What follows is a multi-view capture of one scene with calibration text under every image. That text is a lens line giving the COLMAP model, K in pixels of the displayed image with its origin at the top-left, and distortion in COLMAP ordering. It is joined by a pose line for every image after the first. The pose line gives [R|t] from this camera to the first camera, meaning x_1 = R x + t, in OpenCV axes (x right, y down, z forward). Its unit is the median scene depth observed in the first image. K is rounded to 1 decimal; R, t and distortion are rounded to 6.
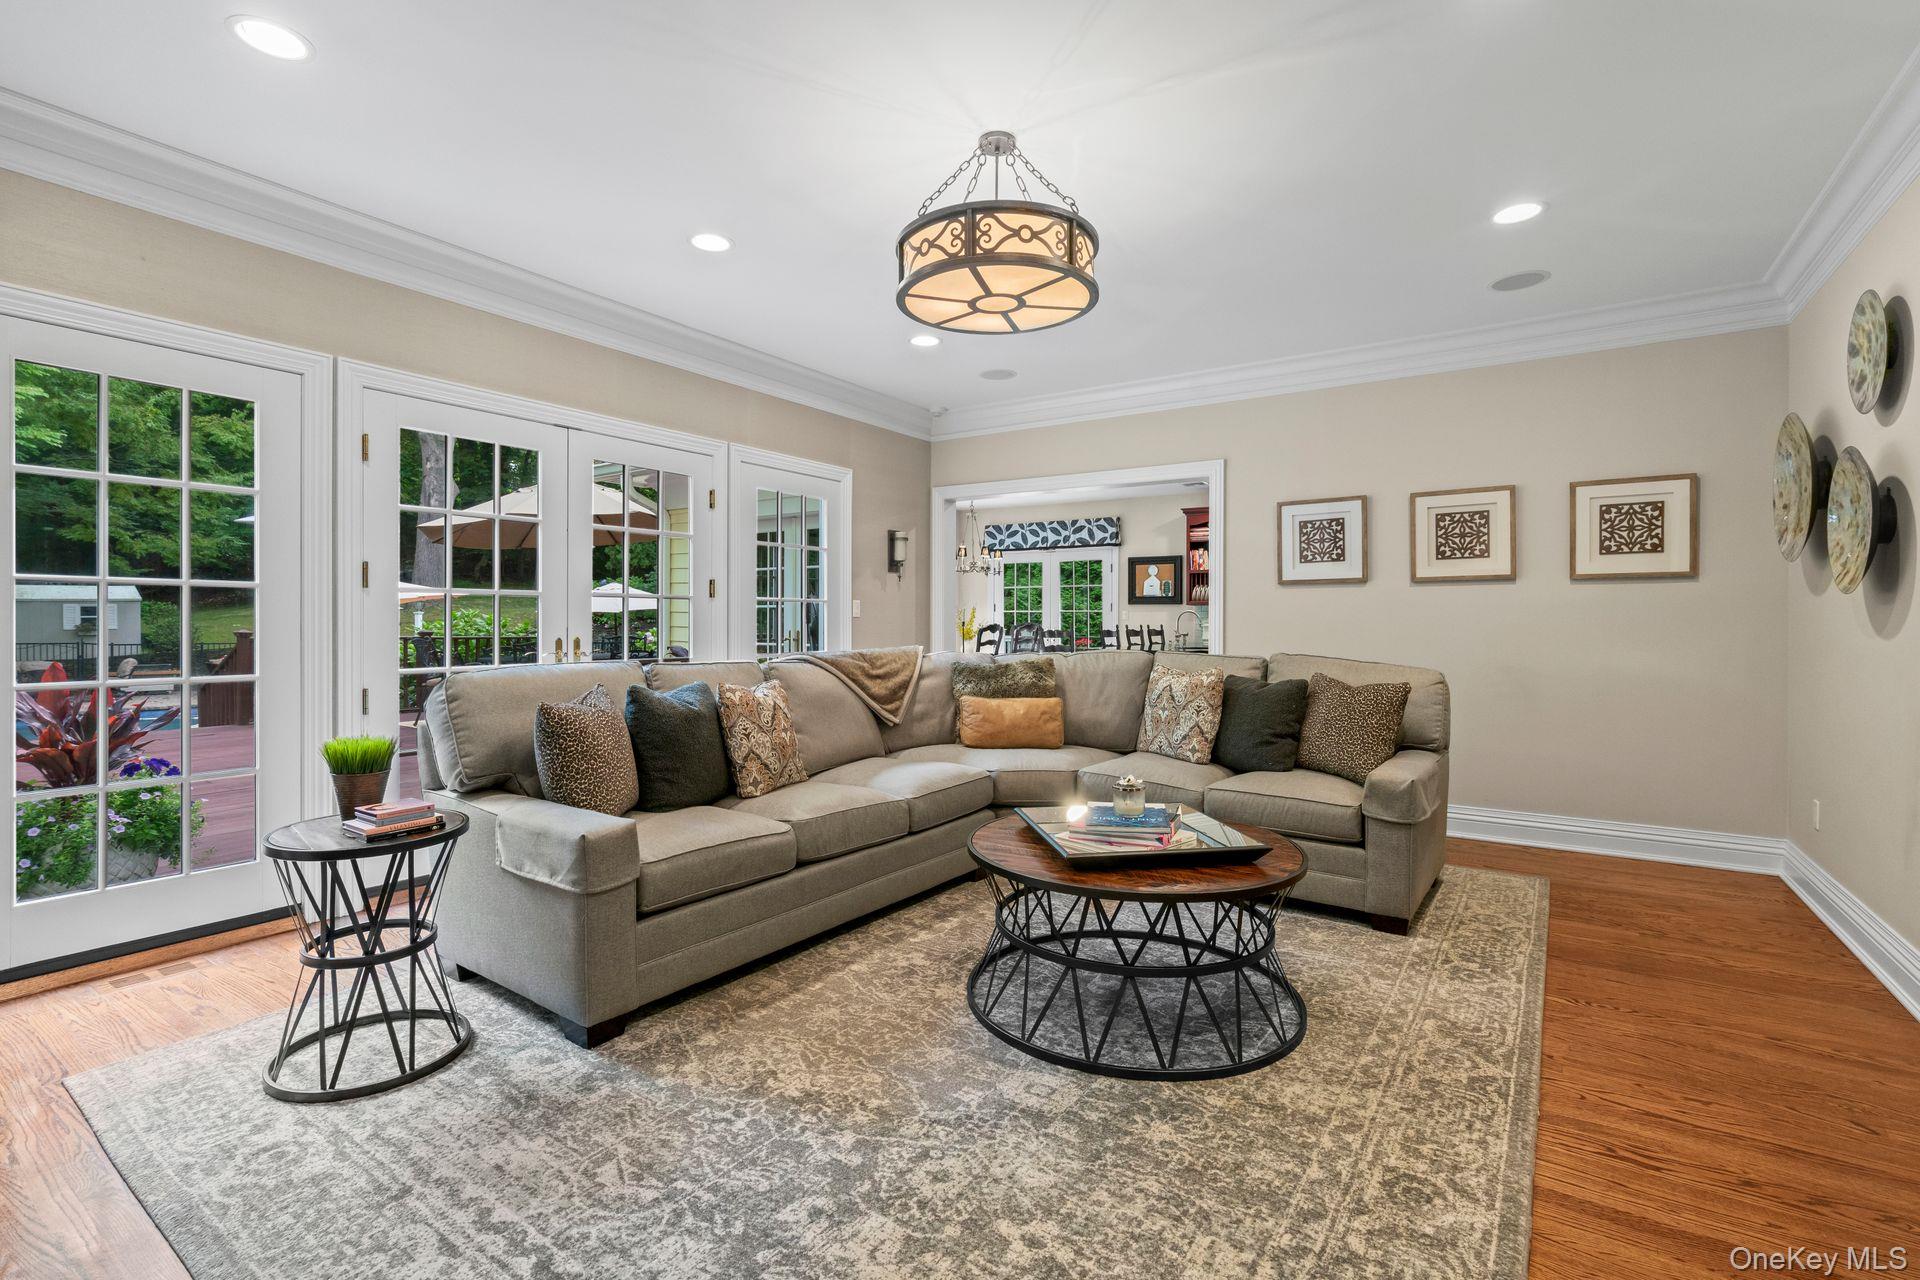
lens RADIAL K [[877.6, 0, 952.8], [0, 877.6, 613.6], [0, 0, 1]] dist [-0.013801, 0.006921]
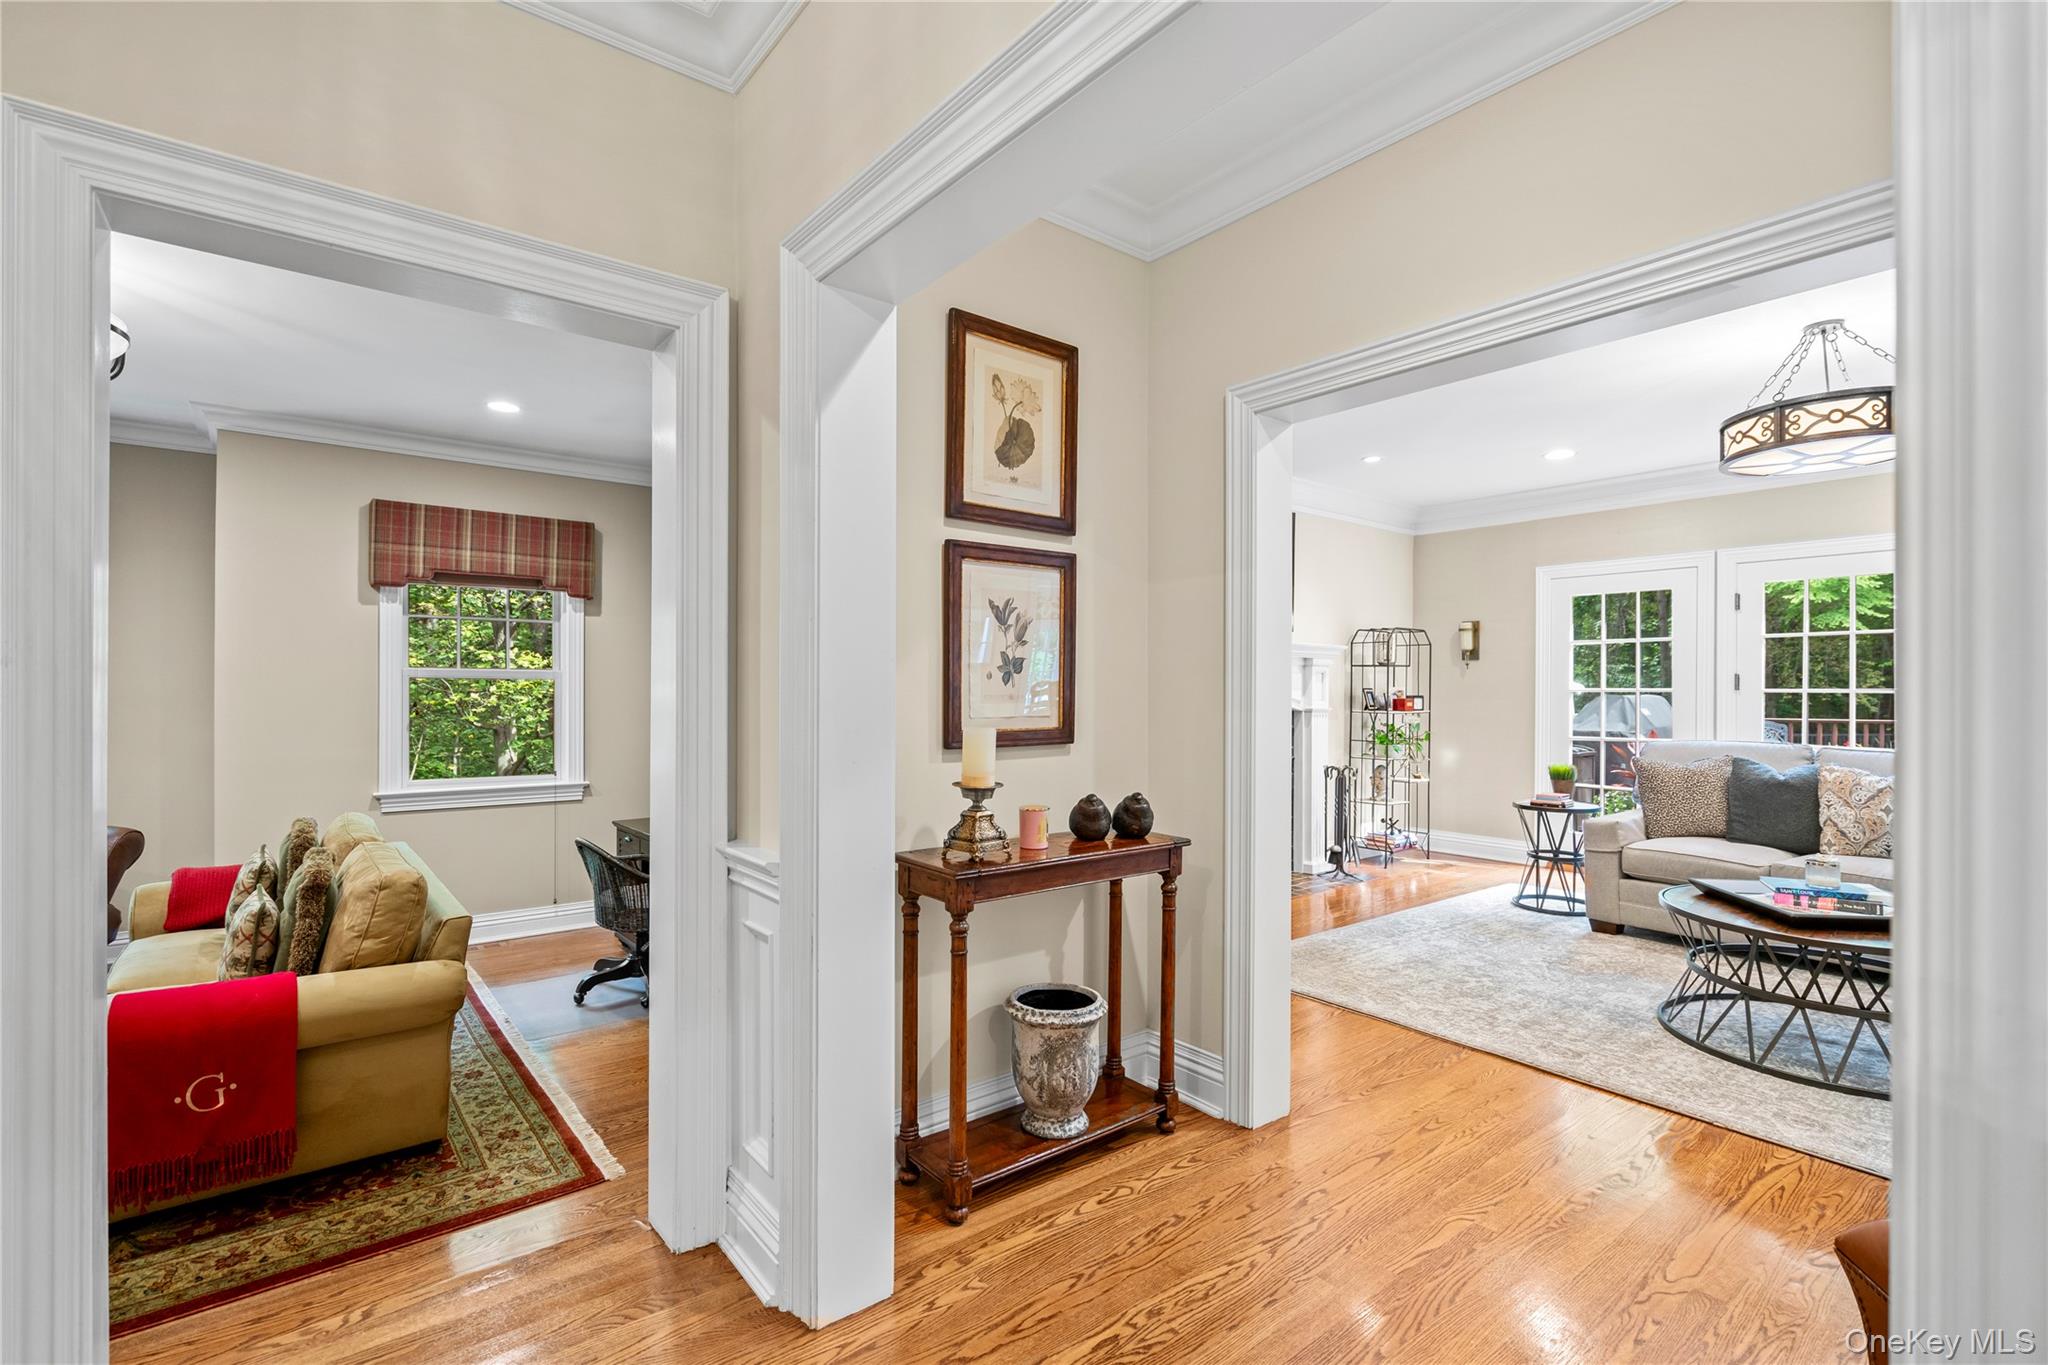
lens RADIAL K [[928.8, 0, 1014.5], [0, 928.8, 693.2], [0, 0, 1]] dist [-0.010909, 0.008359]
pose [[-0.308810, -0.002888, -0.951119, 1.261985], [0.001496, 0.999993, -0.003522, -0.019540], [0.951122, -0.002510, -0.308804, 0.261324]]
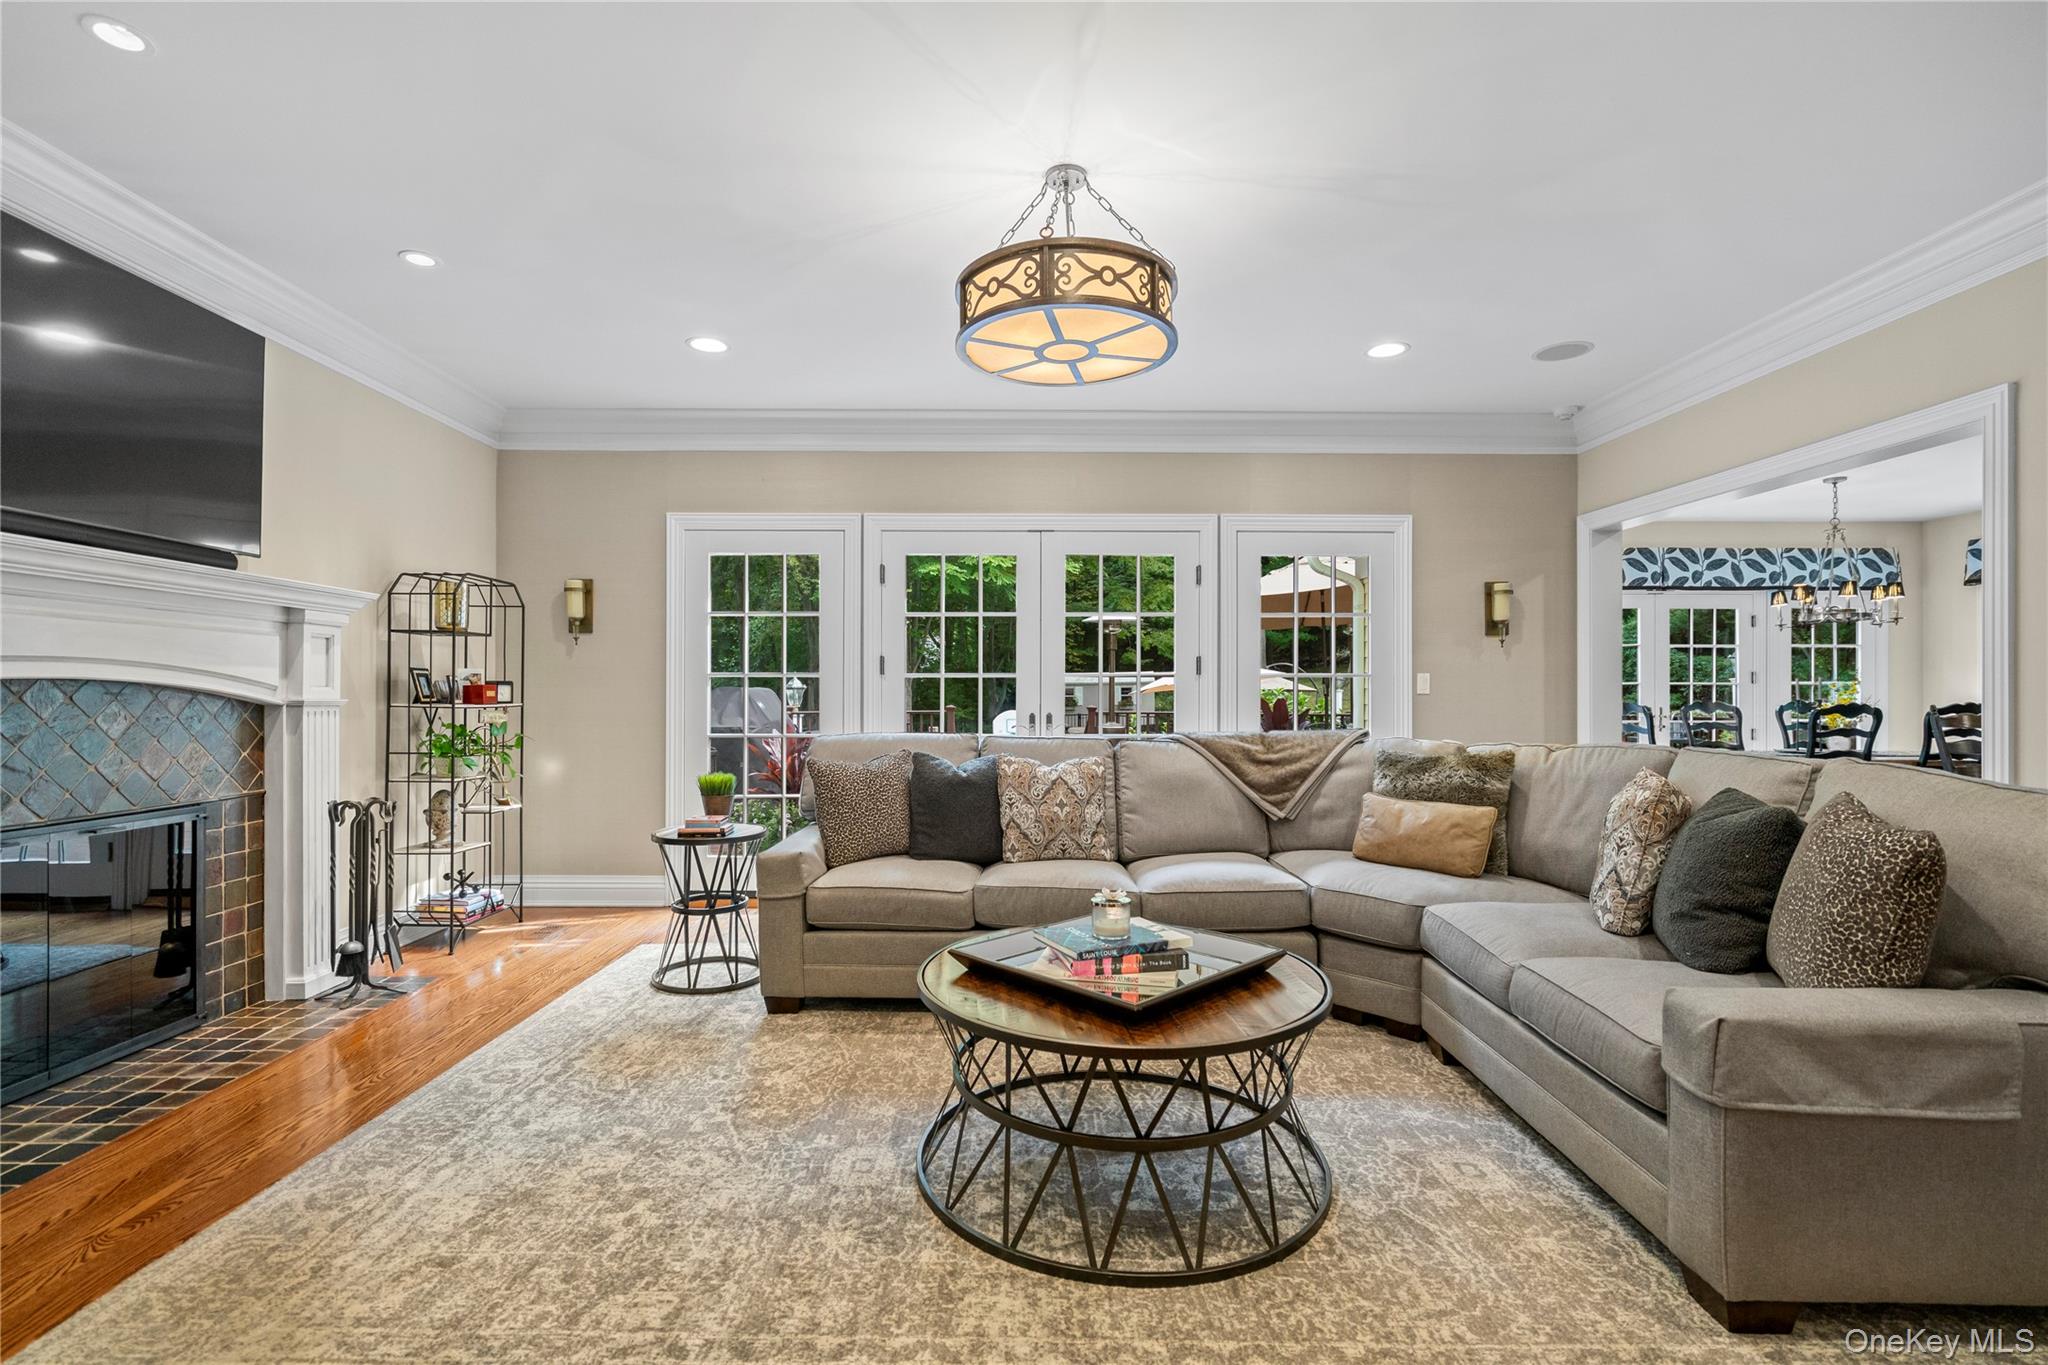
lens RADIAL K [[928.8, 0, 1014.5], [0, 928.8, 693.2], [0, 0, 1]] dist [-0.010909, 0.008359]
pose [[0.563772, -0.005100, -0.825914, 0.637683], [0.006792, 0.999976, -0.001538, 0.003330], [0.825902, -0.004743, 0.563793, 0.323407]]
